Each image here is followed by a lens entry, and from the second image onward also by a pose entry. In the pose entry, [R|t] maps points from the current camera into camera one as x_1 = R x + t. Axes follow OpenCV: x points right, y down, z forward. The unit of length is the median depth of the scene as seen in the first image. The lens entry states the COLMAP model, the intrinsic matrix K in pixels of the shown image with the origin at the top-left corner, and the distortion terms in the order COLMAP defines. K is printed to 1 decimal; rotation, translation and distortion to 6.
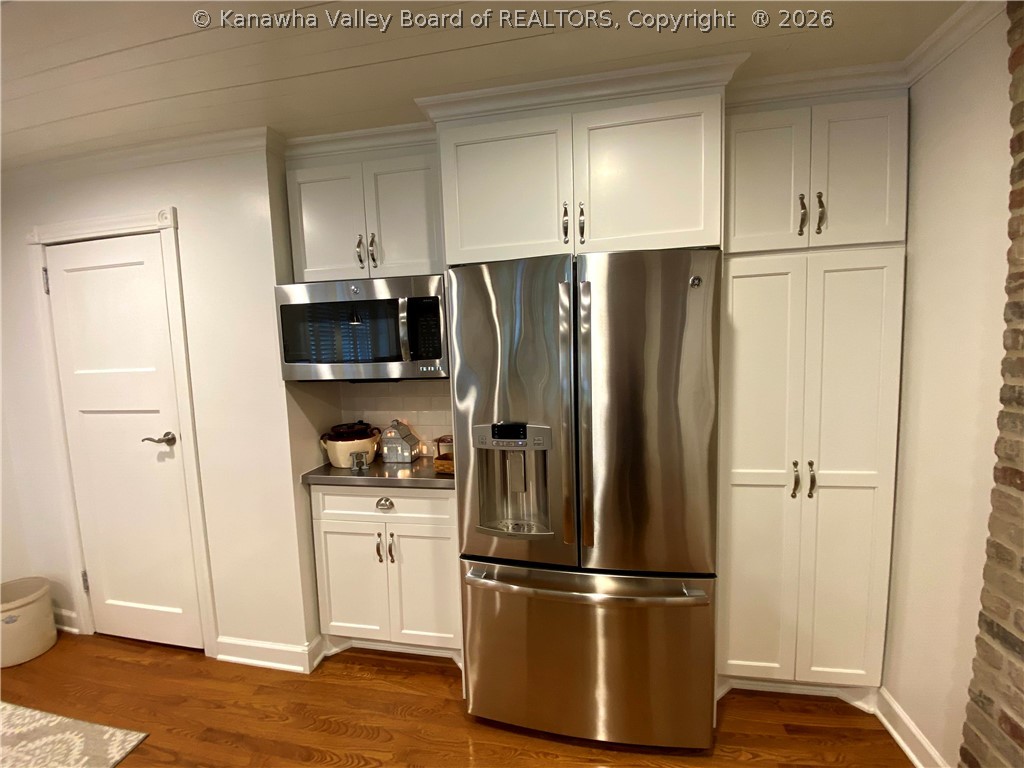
lens RADIAL K [[423.6, 0, 512.0], [0, 423.6, 384.0], [0, 0, 1]] dist [0.056152, -0.034066]
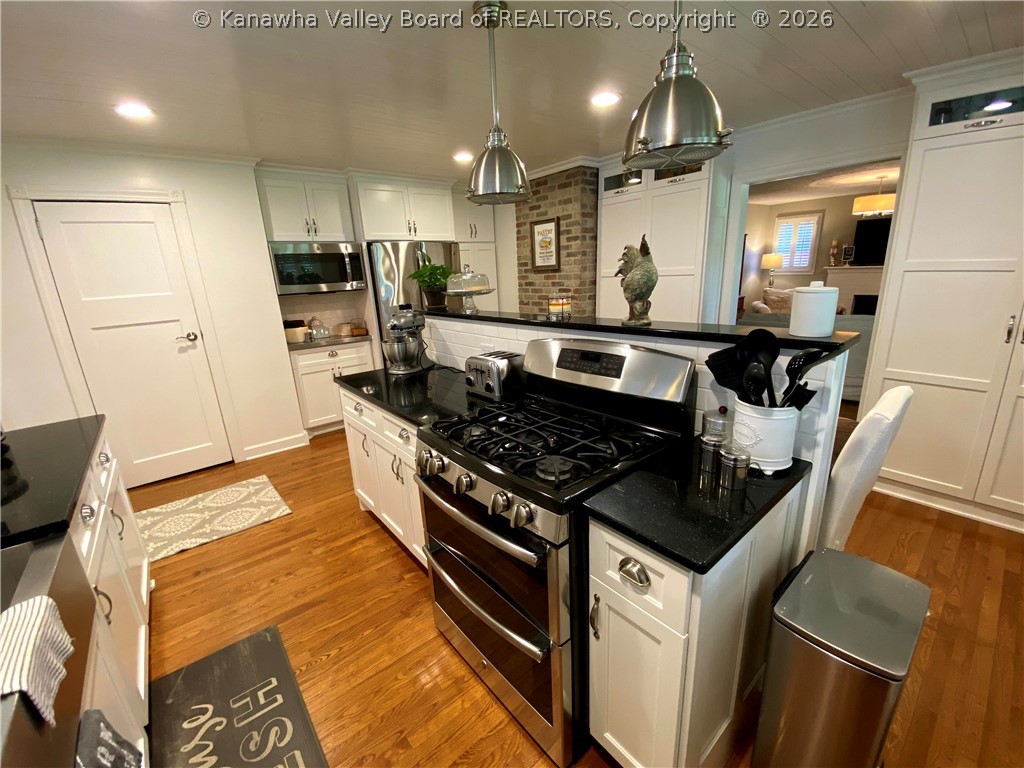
lens RADIAL K [[423.6, 0, 512.0], [0, 423.6, 384.0], [0, 0, 1]] dist [0.056152, -0.034066]
pose [[0.628344, -0.206921, 0.749912, -1.344074], [0.094688, 0.977152, 0.190285, 0.109493], [-0.772152, -0.048557, 0.633580, -0.993781]]
